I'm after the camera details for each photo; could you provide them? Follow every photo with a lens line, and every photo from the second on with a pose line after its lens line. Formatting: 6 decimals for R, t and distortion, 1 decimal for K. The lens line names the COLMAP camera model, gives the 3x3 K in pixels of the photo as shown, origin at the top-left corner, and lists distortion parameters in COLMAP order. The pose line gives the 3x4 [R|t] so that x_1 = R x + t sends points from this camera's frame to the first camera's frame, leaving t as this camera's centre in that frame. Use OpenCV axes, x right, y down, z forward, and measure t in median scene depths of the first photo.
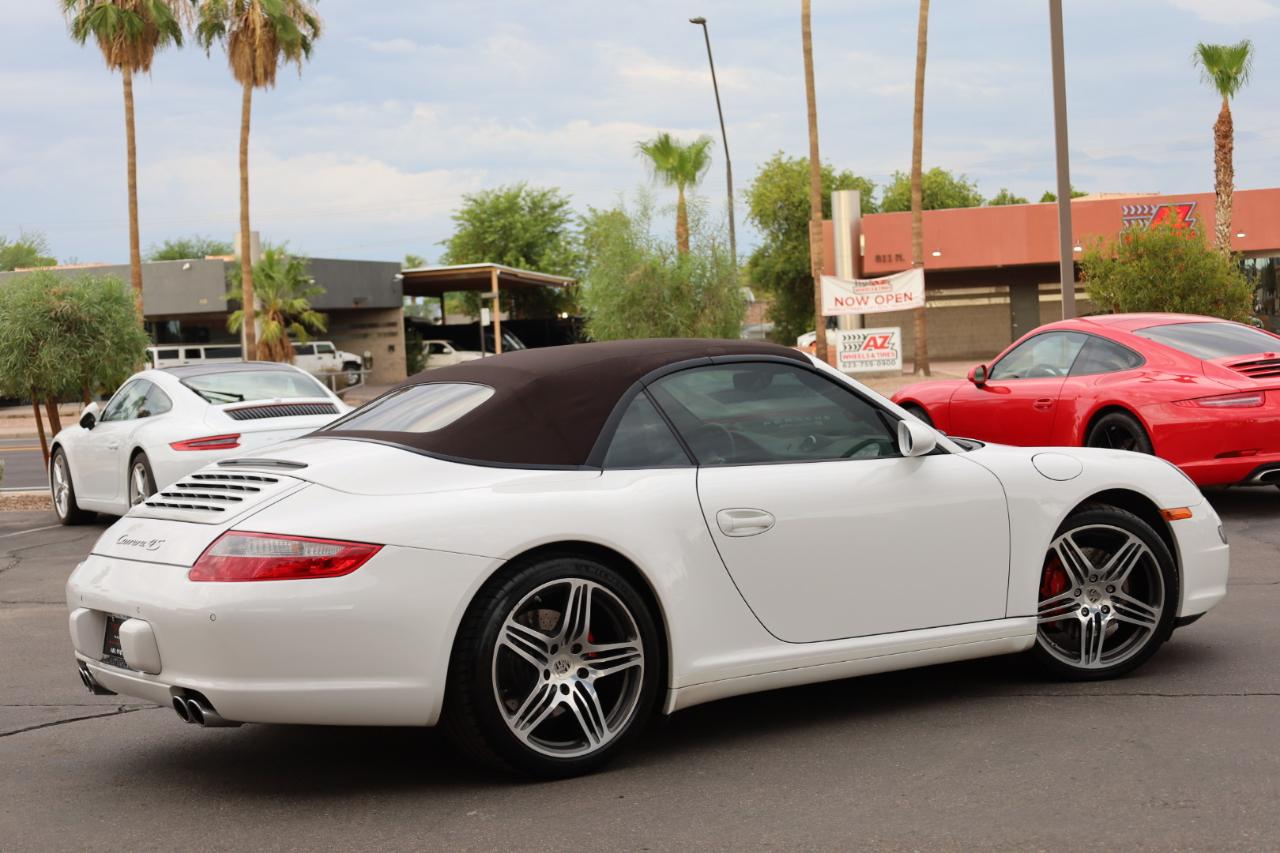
lens RADIAL K [[2071.0, 0, 640.0], [0, 2071.0, 426.5], [0, 0, 1]] dist [-0.011582, -0.000874]
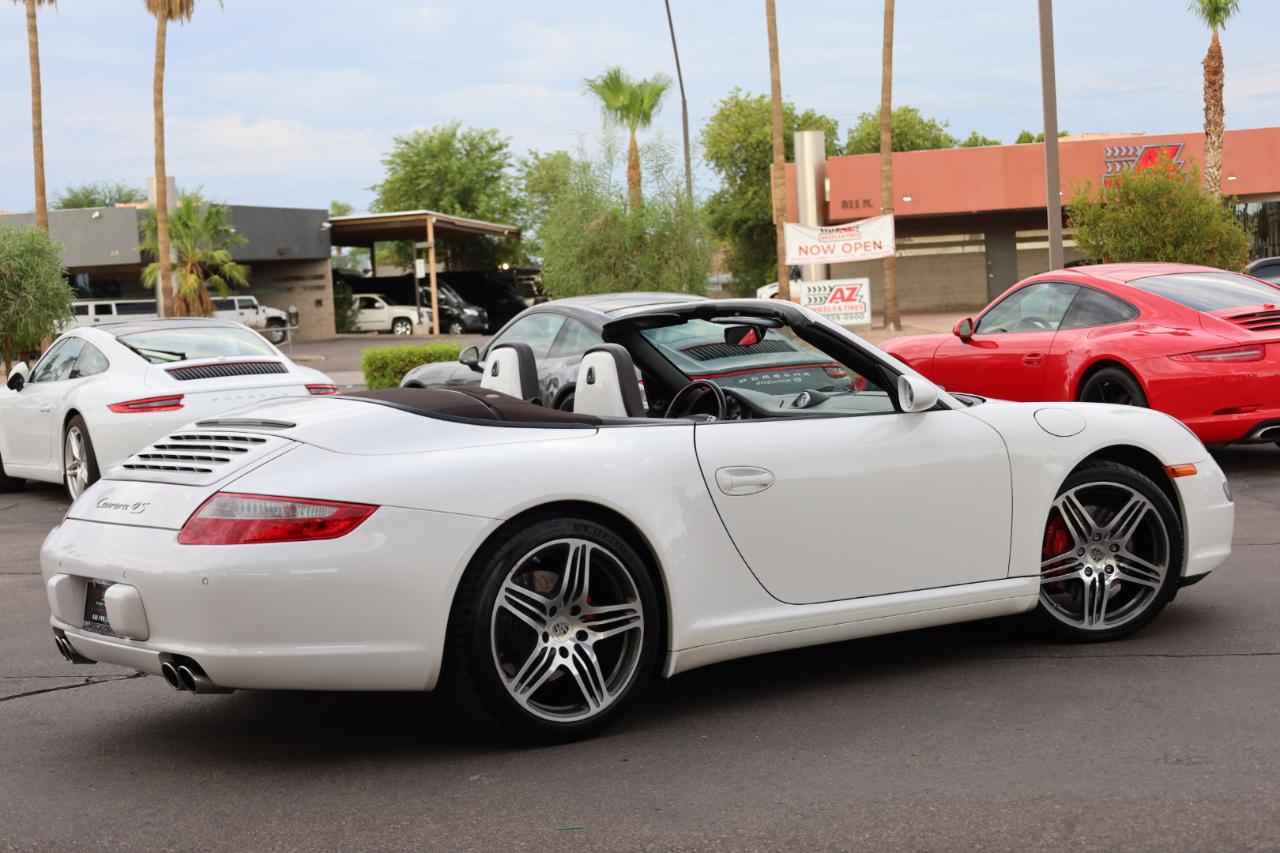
lens RADIAL K [[2241.0, 0, 640.0], [0, 2241.0, 426.5], [0, 0, 1]] dist [-0.011914, -0.000294]
pose [[0.999668, -0.005612, 0.025148, -0.021683], [0.005160, 0.999825, 0.018006, 0.001311], [-0.025244, -0.017870, 0.999522, -0.045498]]
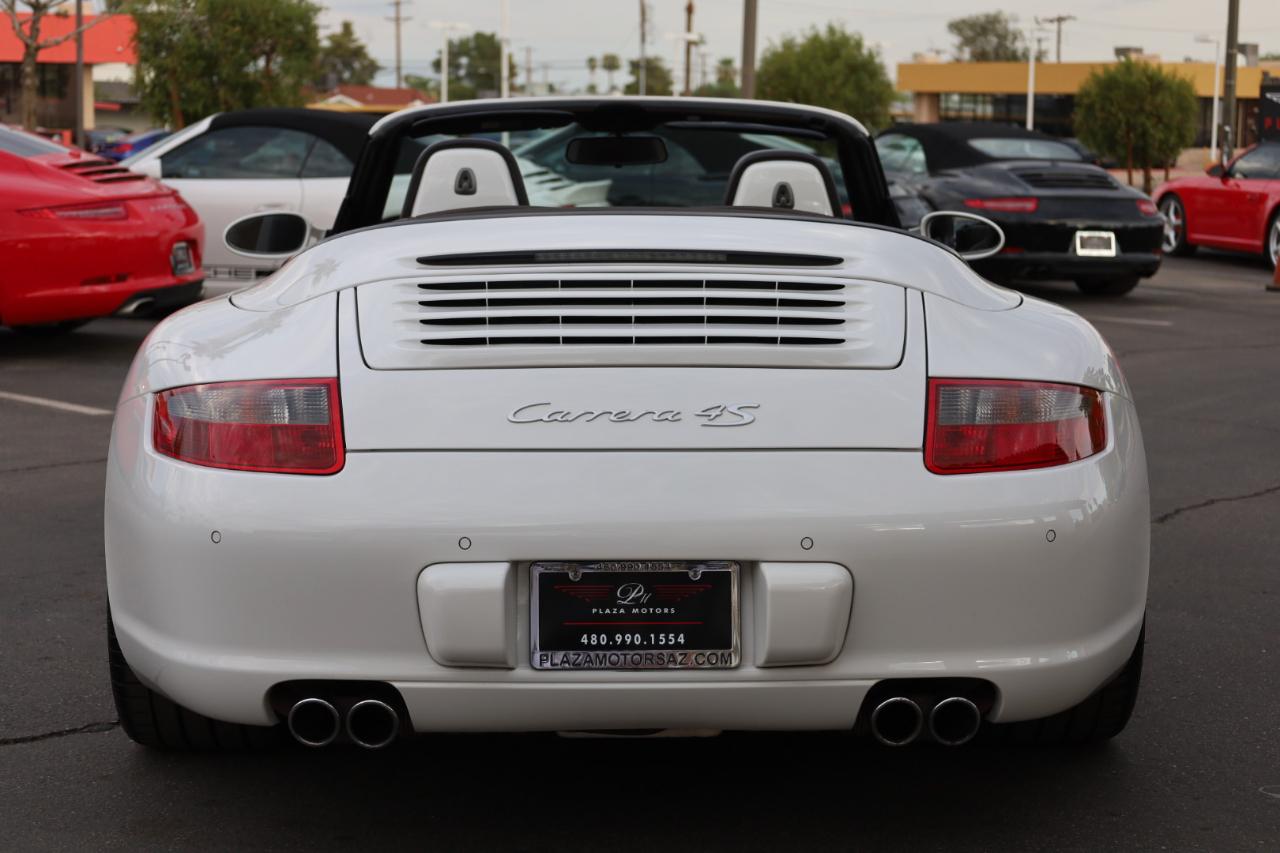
lens RADIAL K [[2374.2, 0, 640.0], [0, 2374.2, 426.5], [0, 0, 1]] dist [0.024708, -0.126661]
pose [[0.533855, -0.049060, 0.844151, -0.616393], [-0.006110, 0.998066, 0.061869, 0.020017], [-0.845554, -0.038187, 0.532523, 0.593409]]
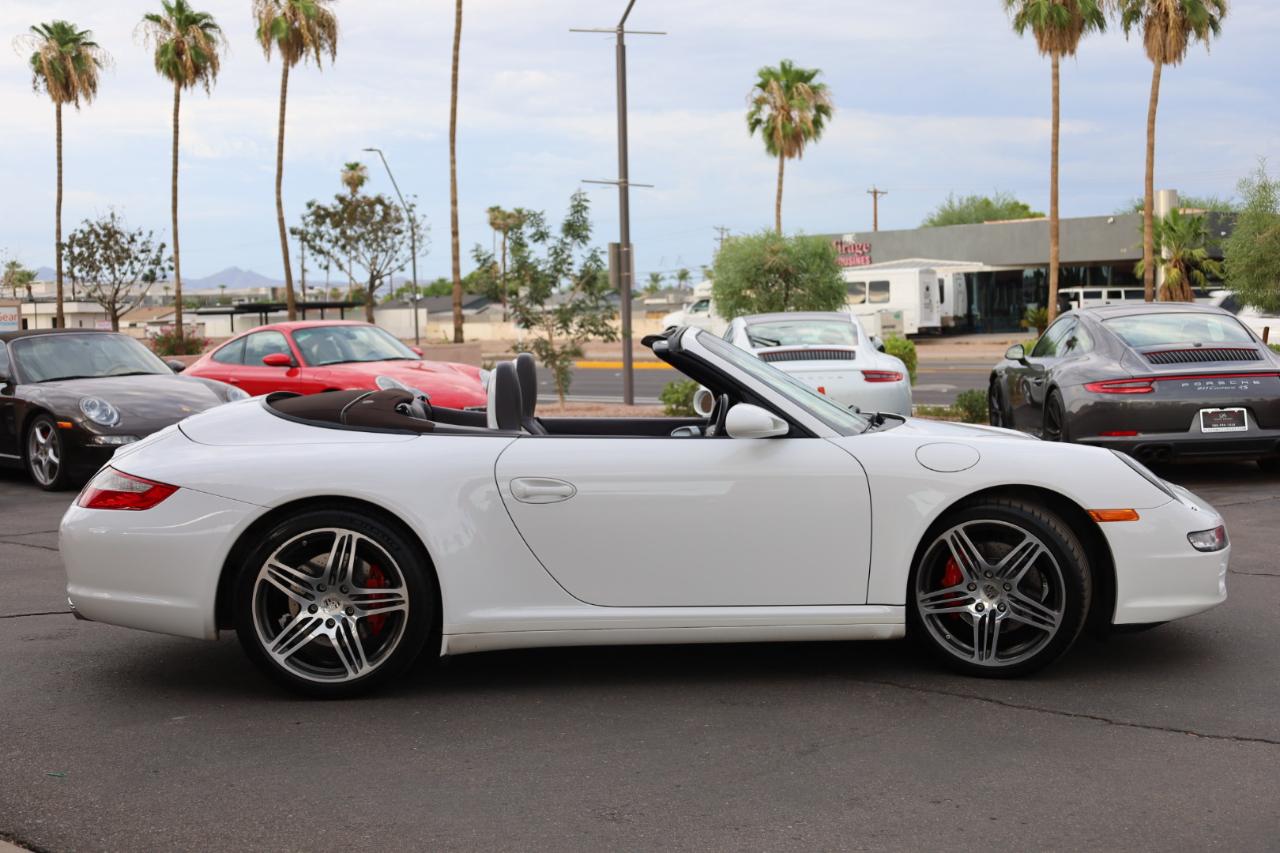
lens RADIAL K [[1708.2, 0, 640.0], [0, 1708.2, 426.5], [0, 0, 1]] dist [-0.003882, 0.051300]
pose [[0.857775, 0.061650, -0.510314, 0.484672], [-0.038723, 0.997711, 0.055443, -0.034281], [0.512564, -0.027797, 0.858199, 0.227397]]
